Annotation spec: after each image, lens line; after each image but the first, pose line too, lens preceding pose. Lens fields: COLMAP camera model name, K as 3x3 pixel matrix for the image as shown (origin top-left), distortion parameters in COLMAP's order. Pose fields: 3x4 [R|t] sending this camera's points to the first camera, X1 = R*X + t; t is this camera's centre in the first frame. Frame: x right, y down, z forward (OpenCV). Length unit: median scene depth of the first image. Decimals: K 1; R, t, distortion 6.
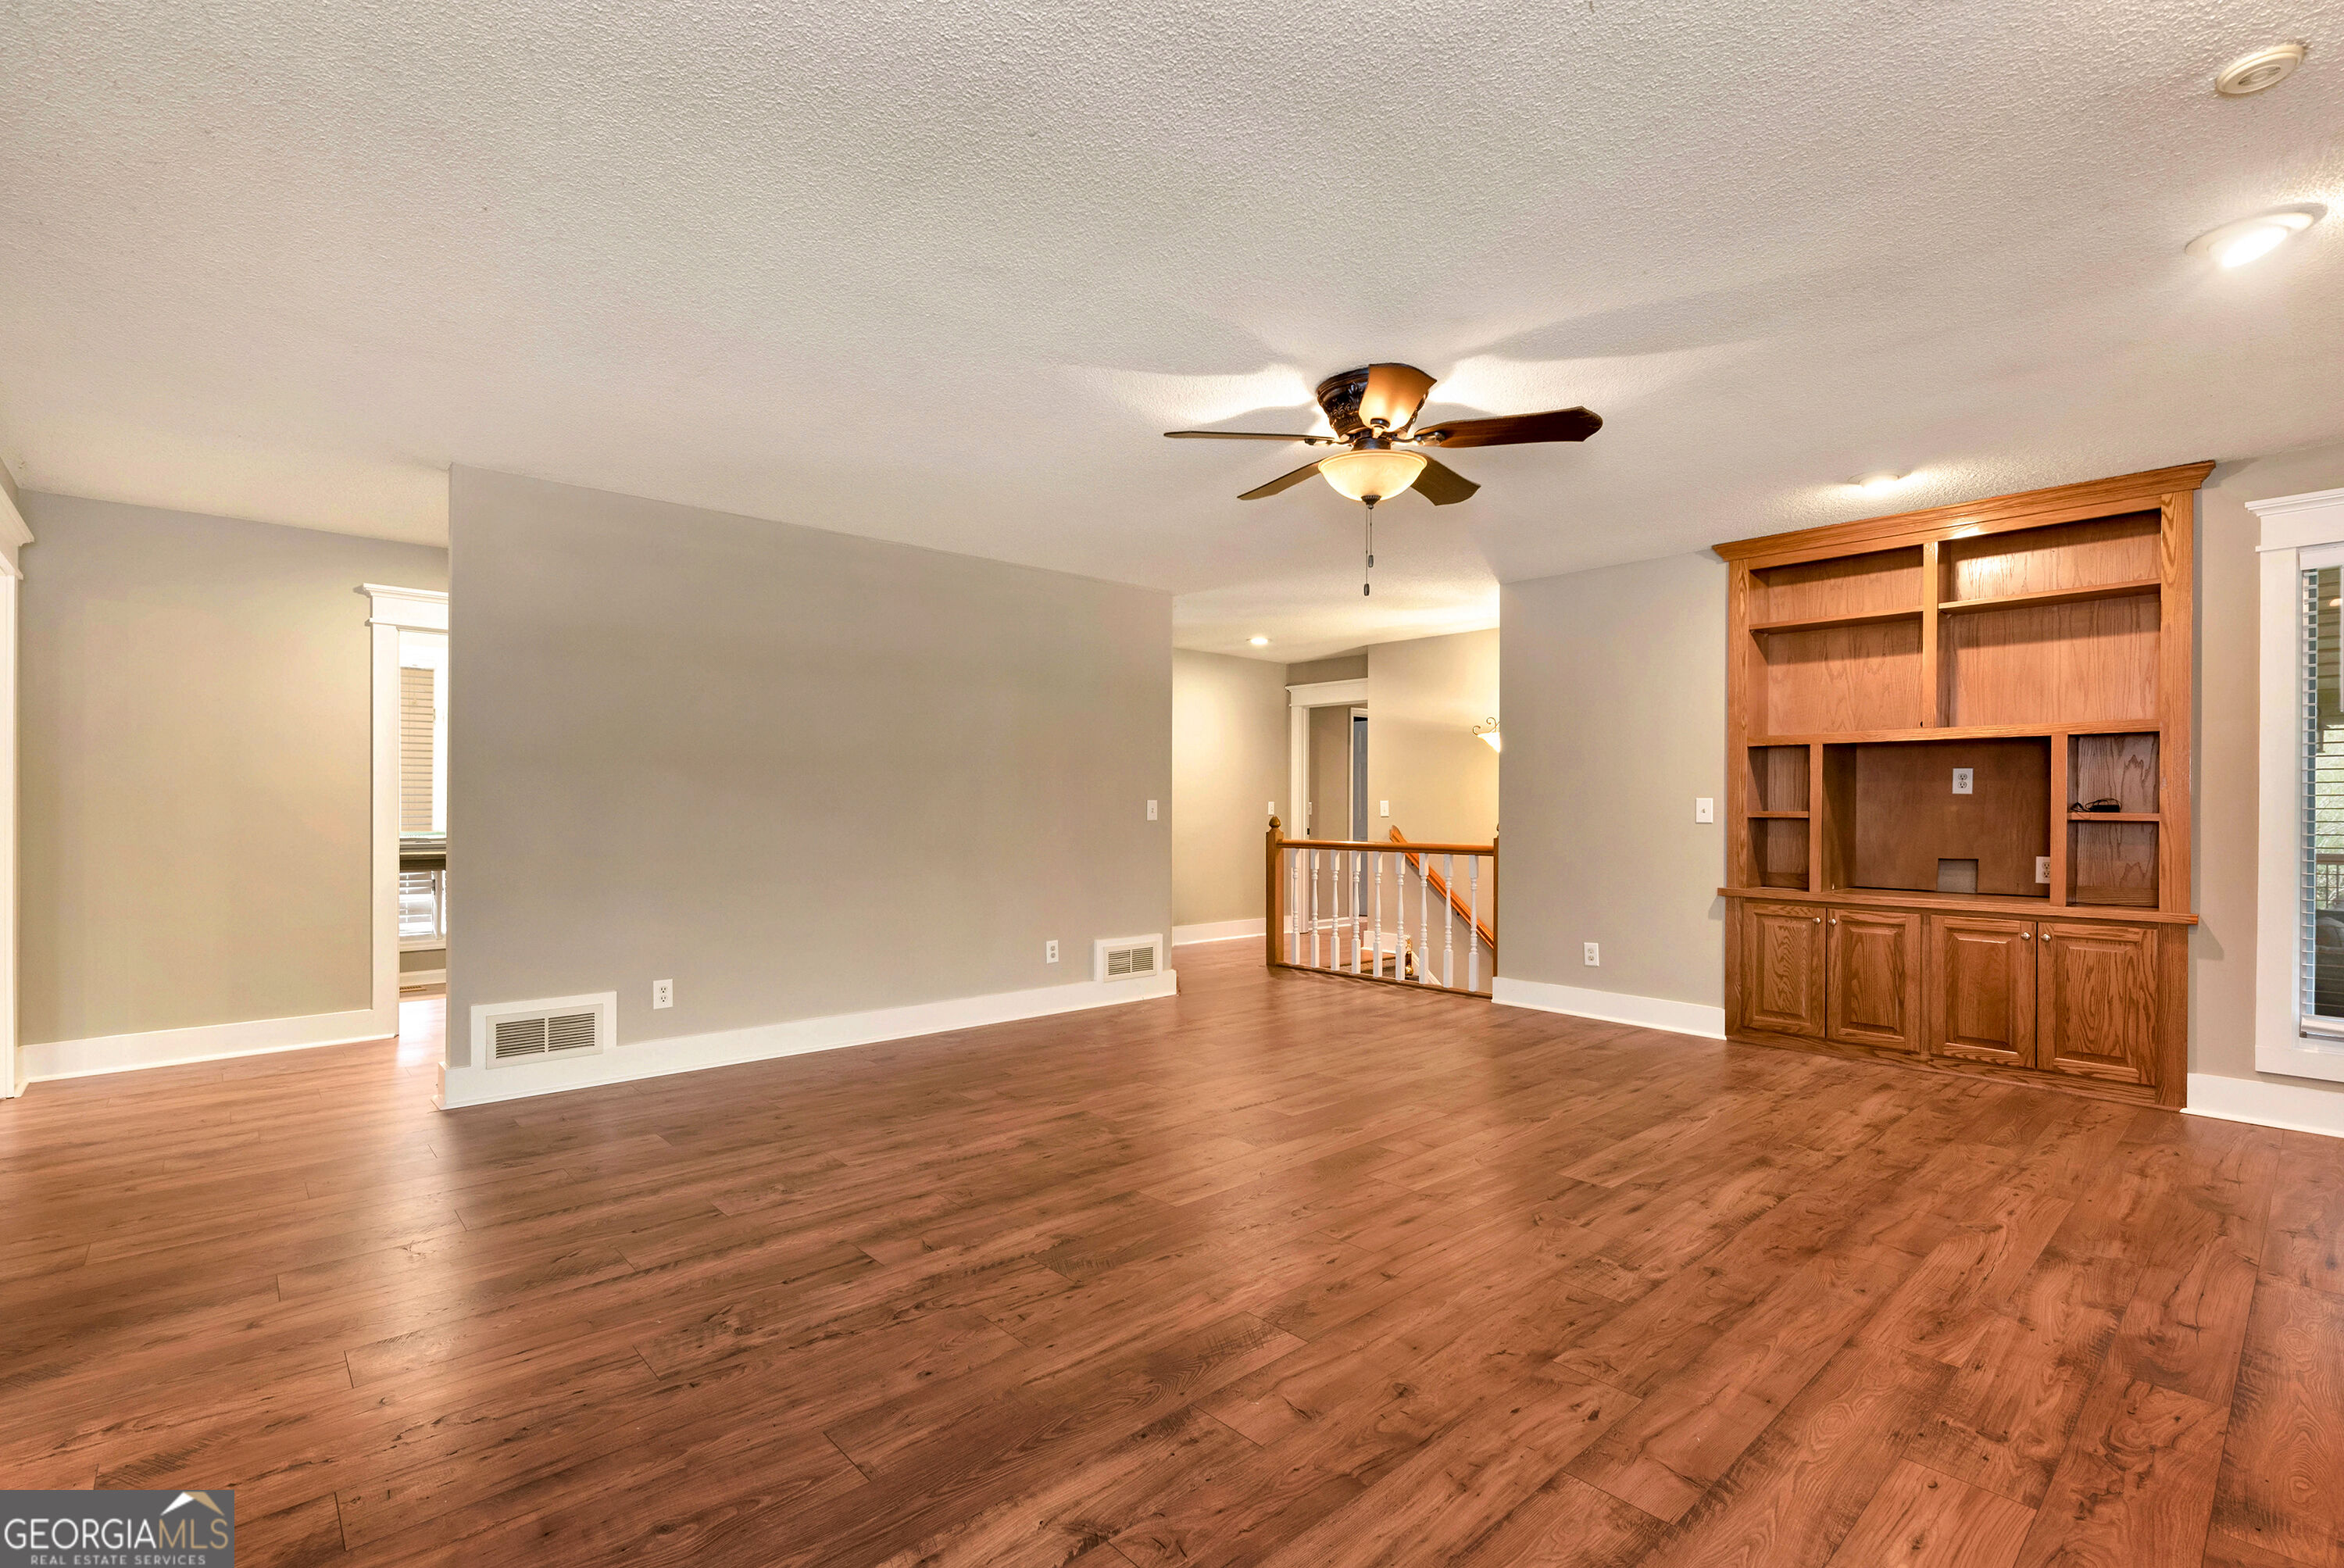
lens RADIAL K [[1060.3, 0, 1177.8], [0, 1060.3, 808.1], [0, 0, 1]] dist [-0.000660, 0.000253]
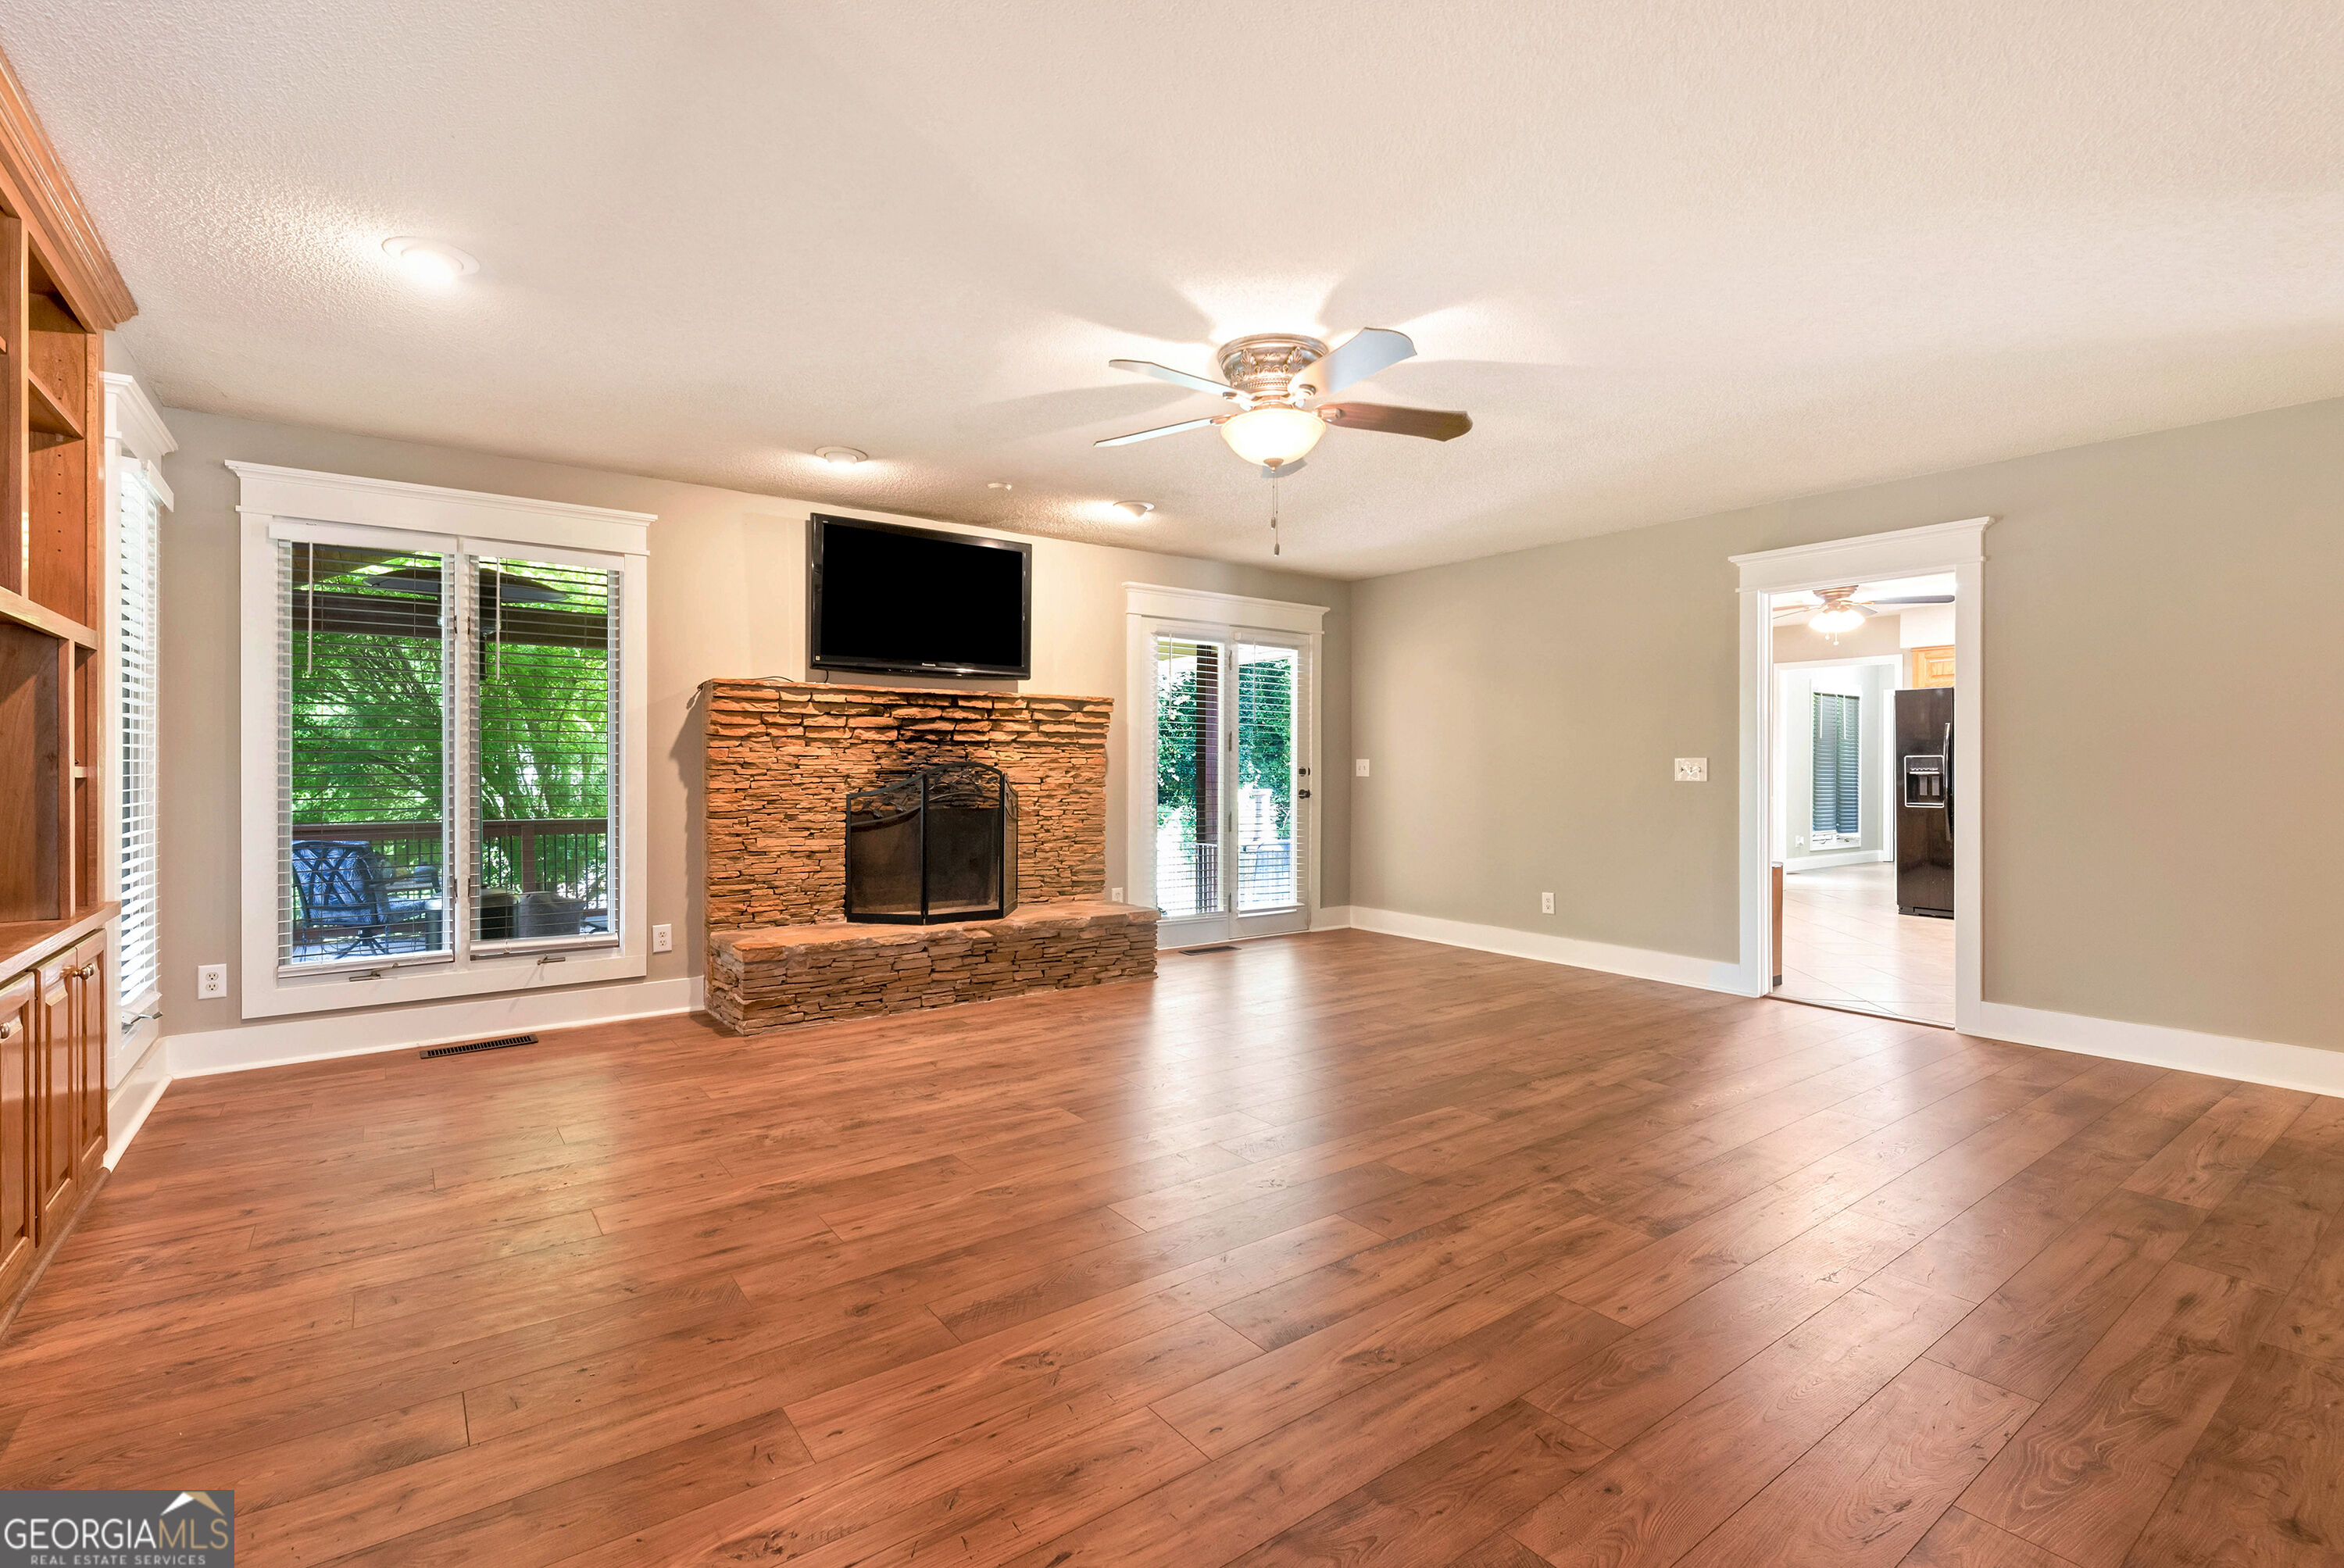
lens RADIAL K [[1066.9, 0, 1183.1], [0, 1066.9, 763.2], [0, 0, 1]] dist [0.003855, -0.000117]
pose [[-0.995355, -0.005045, 0.096139, 0.195374], [-0.005198, 0.999986, -0.001341, 0.000233], [-0.096131, -0.001834, -0.995367, 2.363579]]
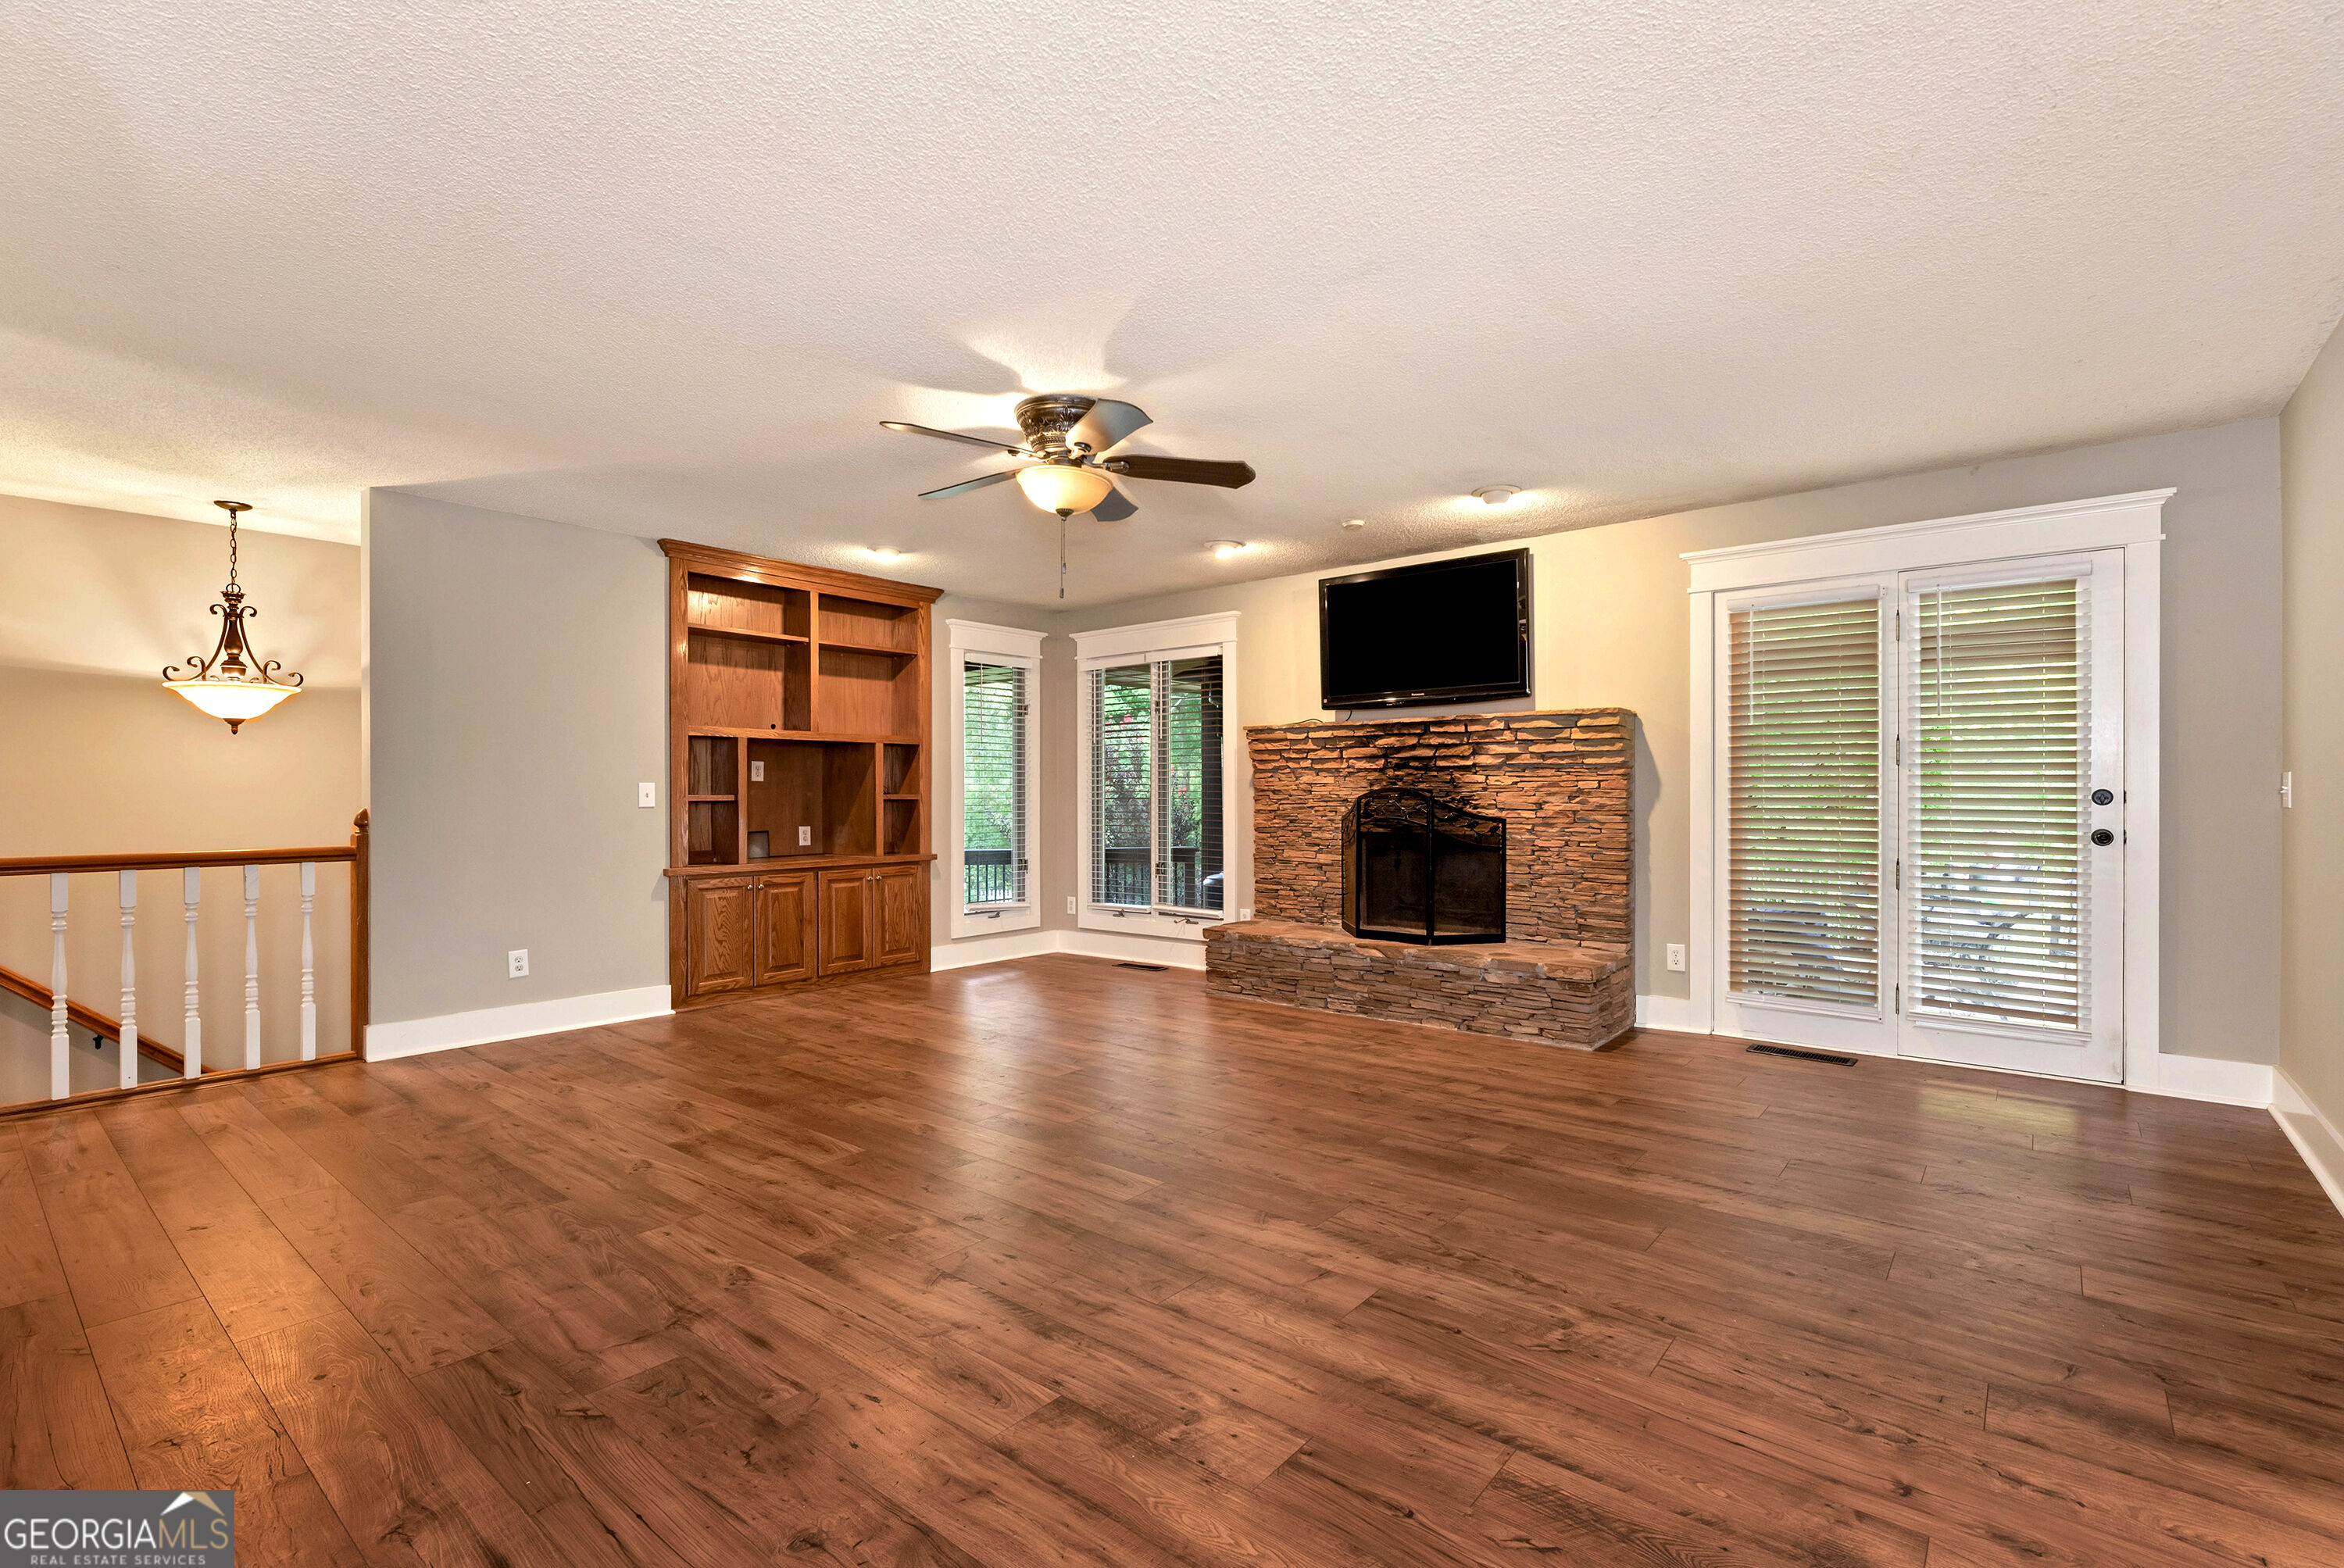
lens RADIAL K [[1054.2, 0, 1166.8], [0, 1054.2, 784.4], [0, 0, 1]] dist [0.000006, -0.000134]
pose [[-0.139293, 0.005147, 0.990238, -1.078948], [0.005106, 0.999977, -0.004479, -0.001744], [-0.990238, 0.004432, -0.139316, 1.219253]]
